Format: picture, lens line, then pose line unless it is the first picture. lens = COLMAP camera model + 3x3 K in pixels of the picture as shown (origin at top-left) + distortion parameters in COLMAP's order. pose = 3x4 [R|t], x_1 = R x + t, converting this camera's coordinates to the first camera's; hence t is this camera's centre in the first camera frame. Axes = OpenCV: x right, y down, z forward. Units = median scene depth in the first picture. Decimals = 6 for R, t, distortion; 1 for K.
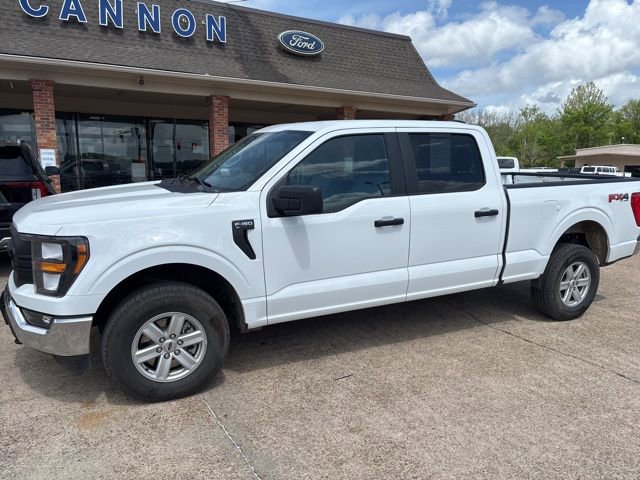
lens RADIAL K [[508.5, 0, 320.0], [0, 508.5, 240.0], [0, 0, 1]] dist [0.032874, -0.050742]
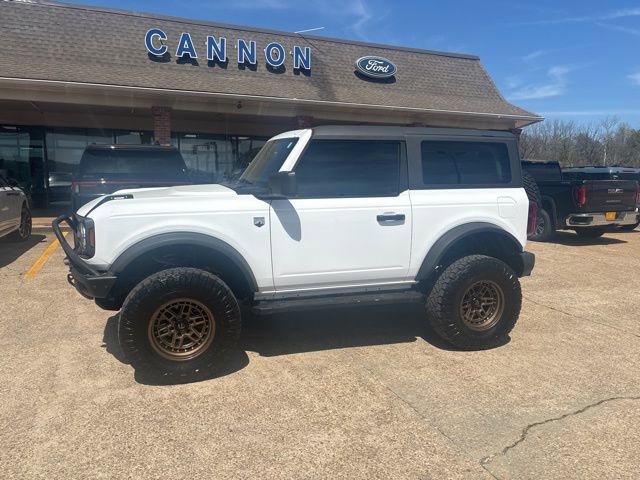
lens RADIAL K [[513.4, 0, 320.0], [0, 513.4, 240.0], [0, 0, 1]] dist [0.003238, 0.005027]
pose [[0.991892, 0.012188, -0.126501, -0.014355], [-0.015532, 0.999555, -0.025480, 0.022203], [0.126134, 0.027238, 0.991639, -0.125860]]
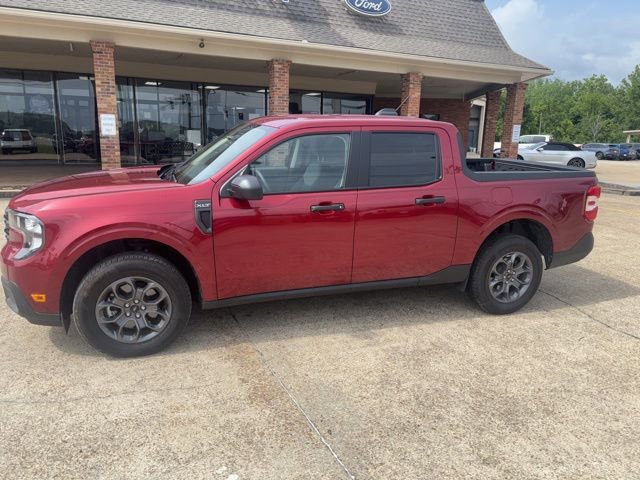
lens RADIAL K [[508.5, 0, 320.0], [0, 508.5, 240.0], [0, 0, 1]] dist [0.032874, -0.050742]
pose [[0.996099, 0.033680, -0.081567, -0.036813], [-0.029044, 0.997931, 0.057368, -0.005619], [0.083330, -0.054775, 0.995015, 0.044225]]
